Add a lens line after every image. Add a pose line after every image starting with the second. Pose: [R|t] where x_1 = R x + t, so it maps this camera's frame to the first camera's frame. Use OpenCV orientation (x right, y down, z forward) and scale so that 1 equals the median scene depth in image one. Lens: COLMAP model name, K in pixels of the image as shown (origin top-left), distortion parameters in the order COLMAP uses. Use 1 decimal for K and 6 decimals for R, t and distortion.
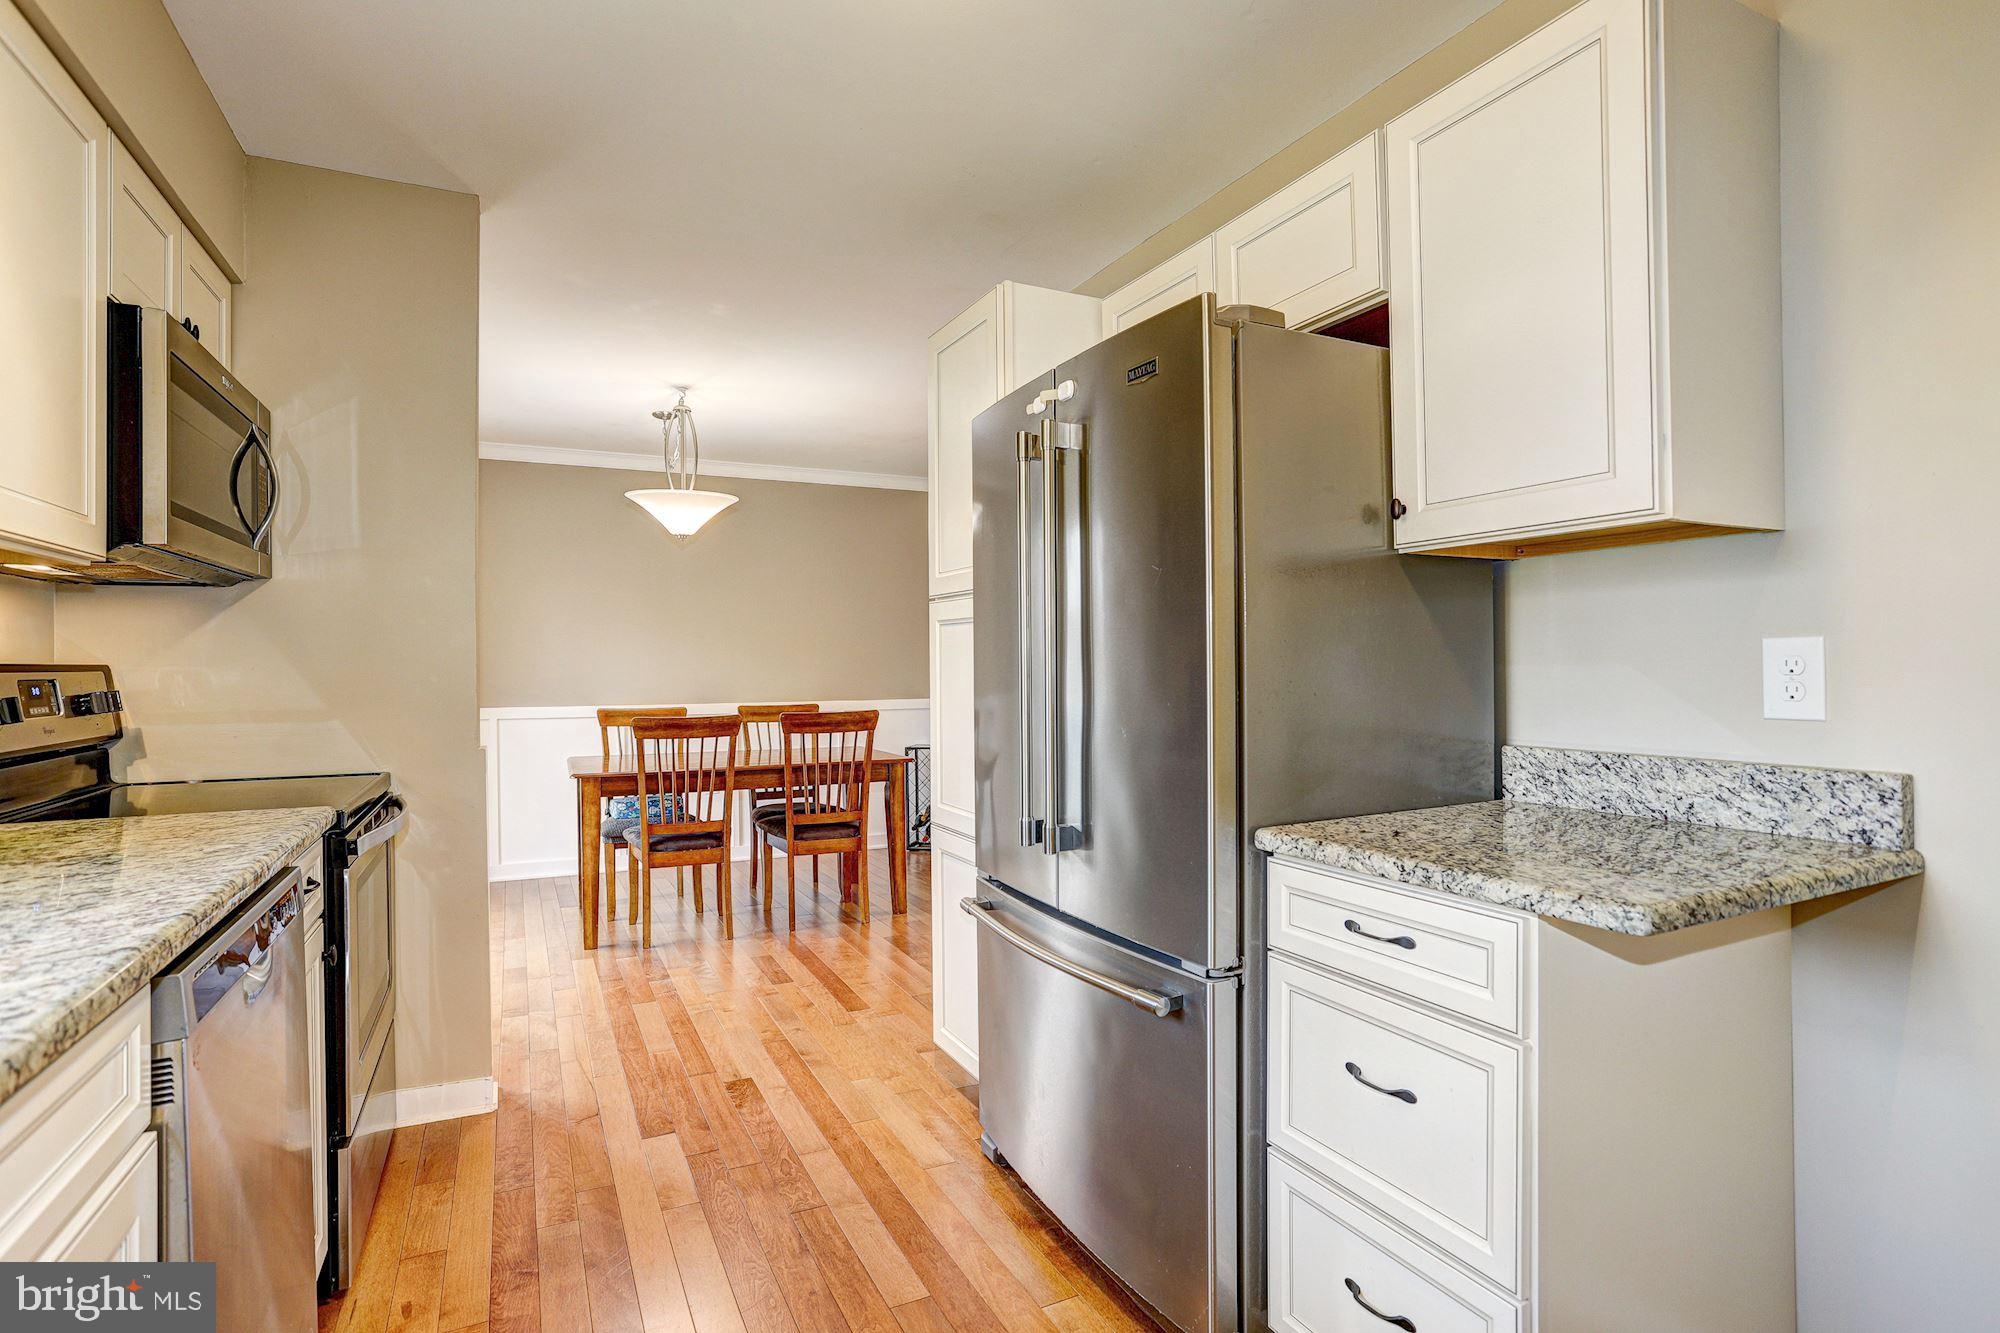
lens RADIAL K [[979.6, 0, 984.9], [0, 979.6, 664.5], [0, 0, 1]] dist [-0.057142, 0.032125]
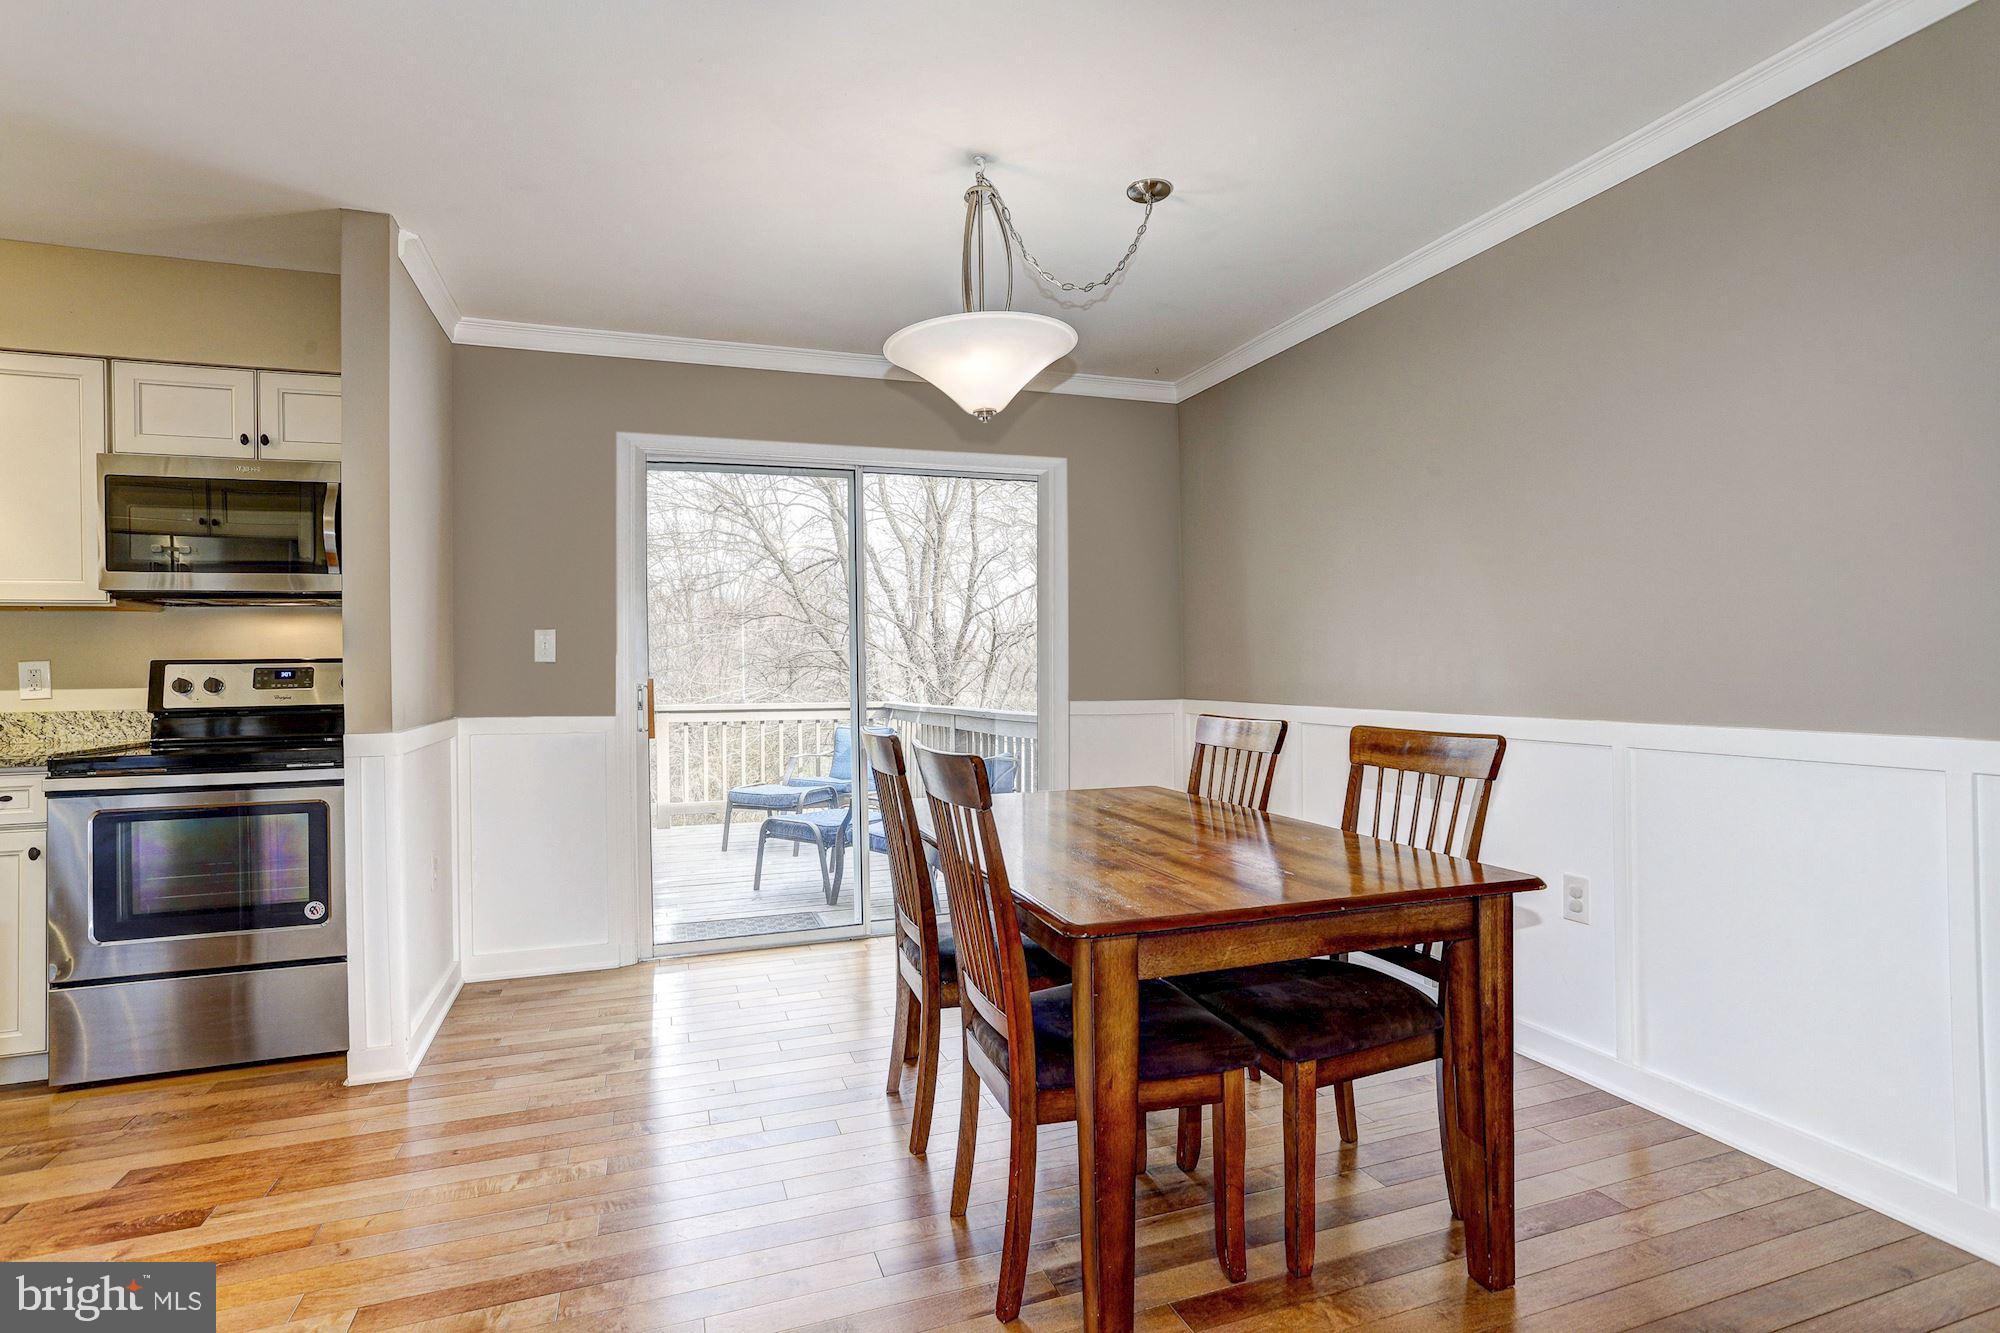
lens RADIAL K [[937.1, 0, 992.6], [0, 937.1, 676.9], [0, 0, 1]] dist [0.000678, 0.000770]
pose [[-0.118660, 0.024305, -0.992637, 0.254284], [0.019271, 0.999568, 0.022171, 0.009500], [0.992748, -0.016498, -0.119077, 1.147637]]
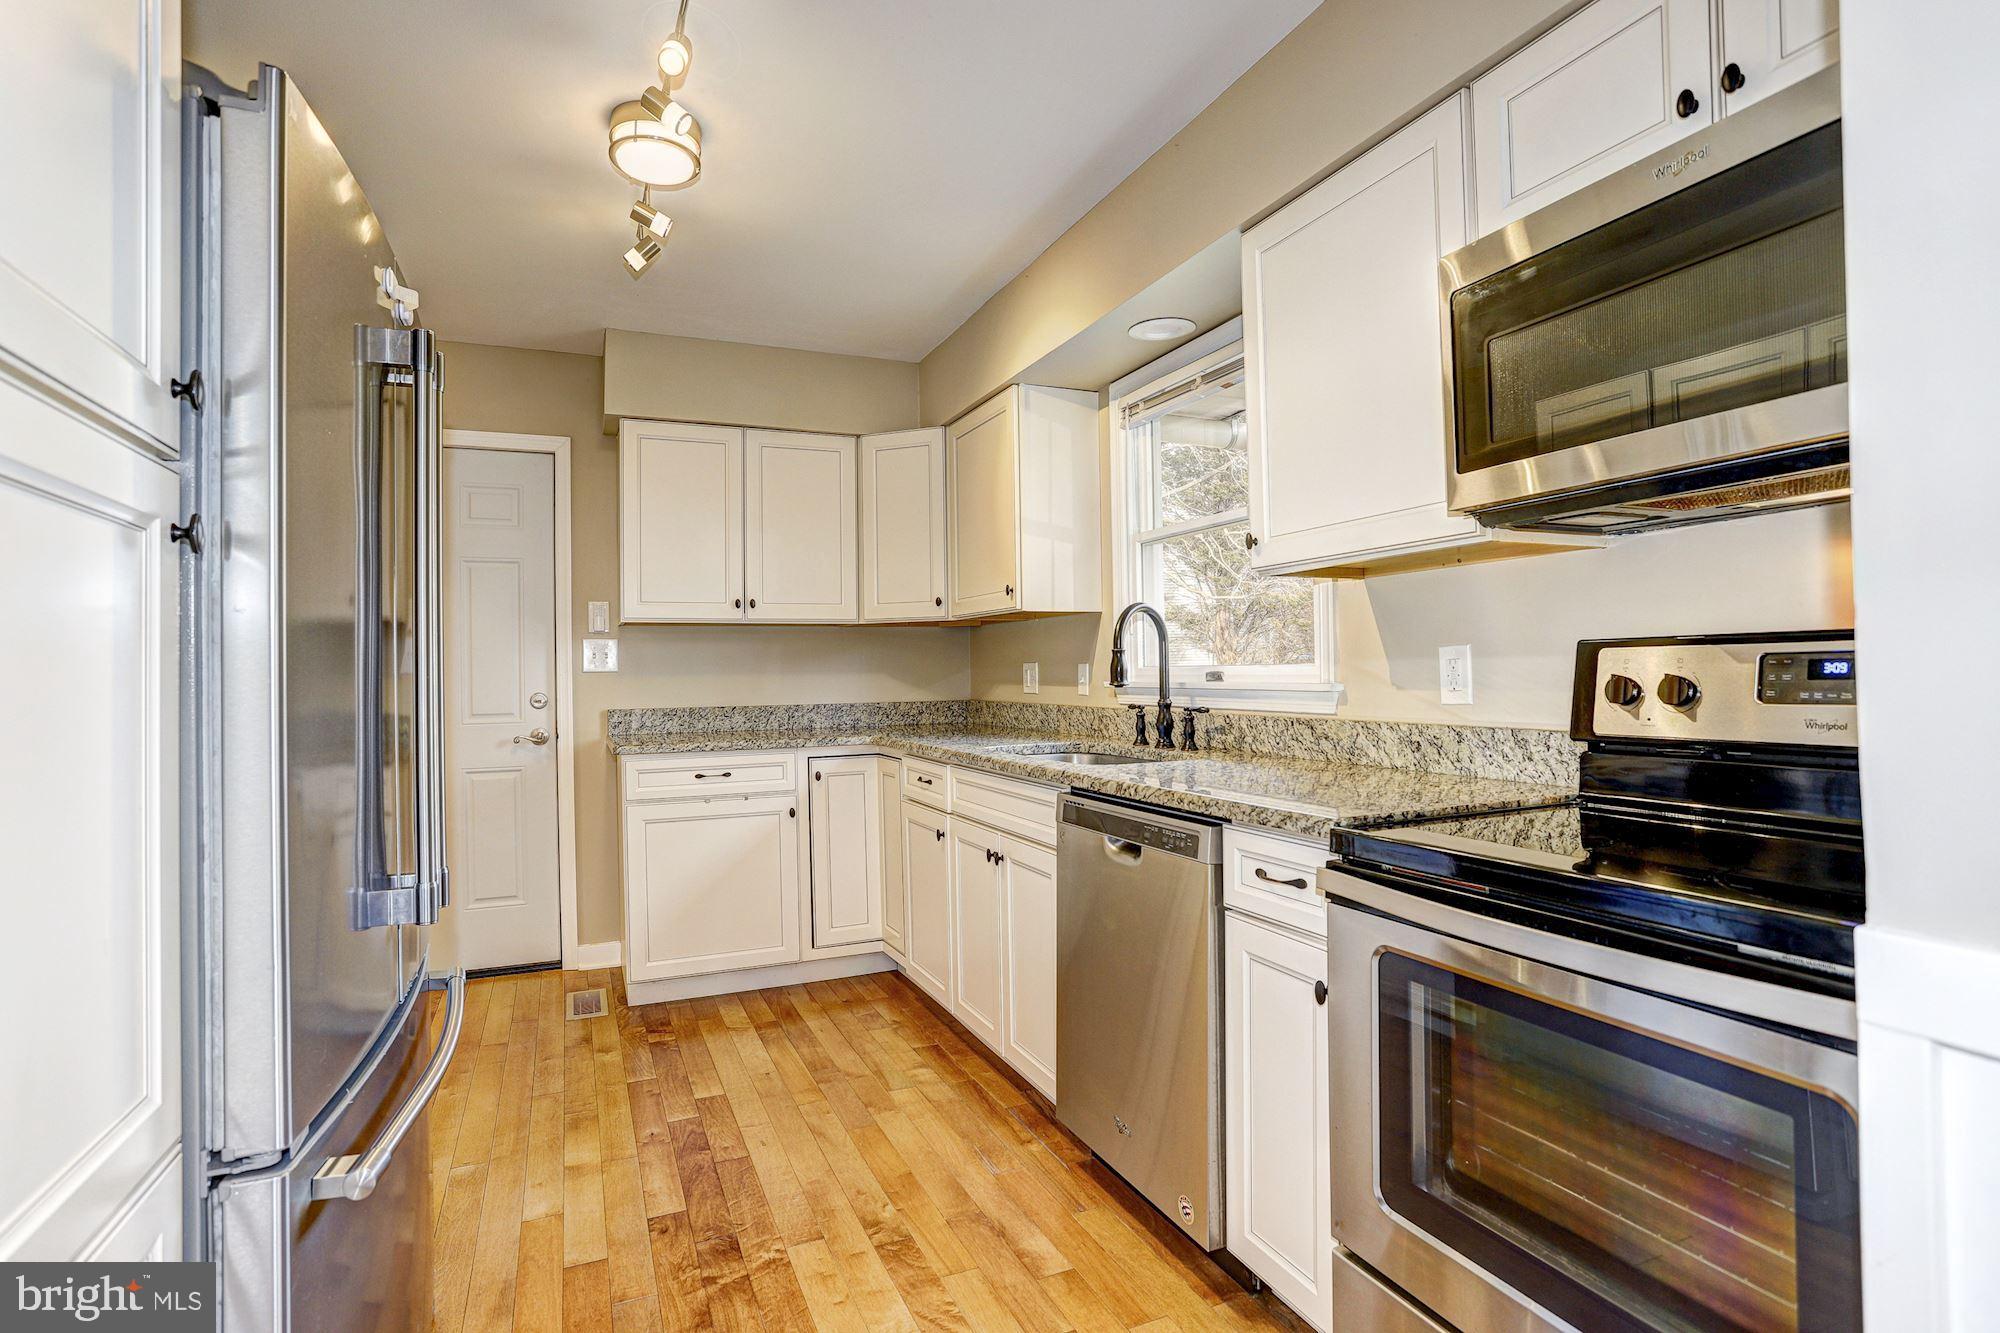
lens RADIAL K [[979.6, 0, 984.9], [0, 979.6, 664.5], [0, 0, 1]] dist [-0.057142, 0.032125]
pose [[-0.998568, 0.025374, 0.047106, -0.186083], [0.024834, 0.999619, -0.012018, 0.008492], [-0.047393, -0.010831, -0.998818, 0.800867]]
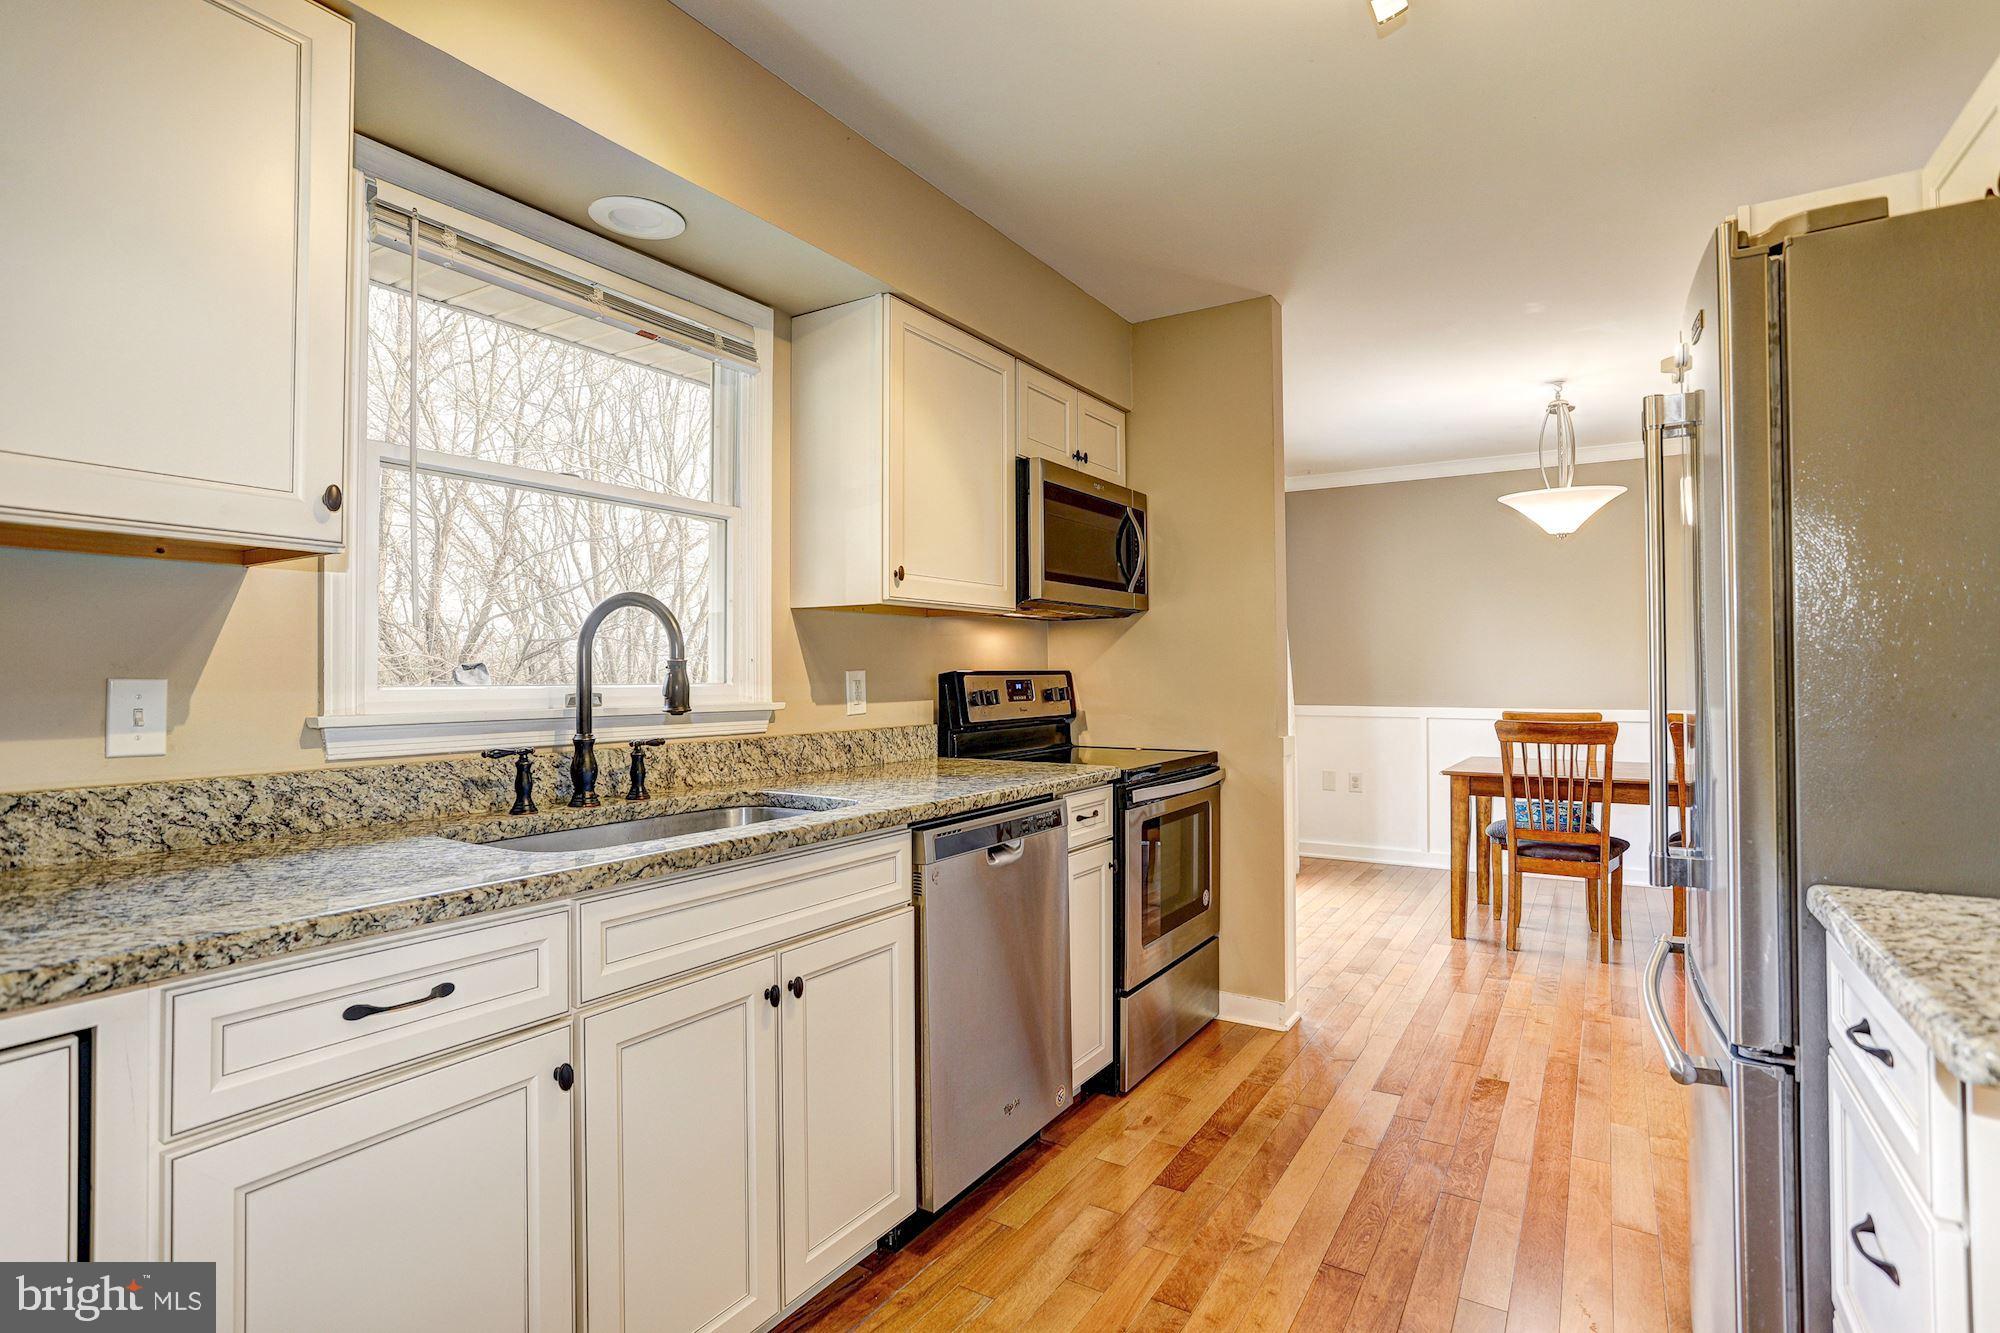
lens RADIAL K [[979.6, 0, 984.9], [0, 979.6, 664.5], [0, 0, 1]] dist [-0.057142, 0.032125]
pose [[0.520136, -0.003772, -0.854075, 0.223014], [0.003808, 0.999991, -0.002097, -0.003786], [0.854075, -0.002161, 0.520145, 0.014358]]
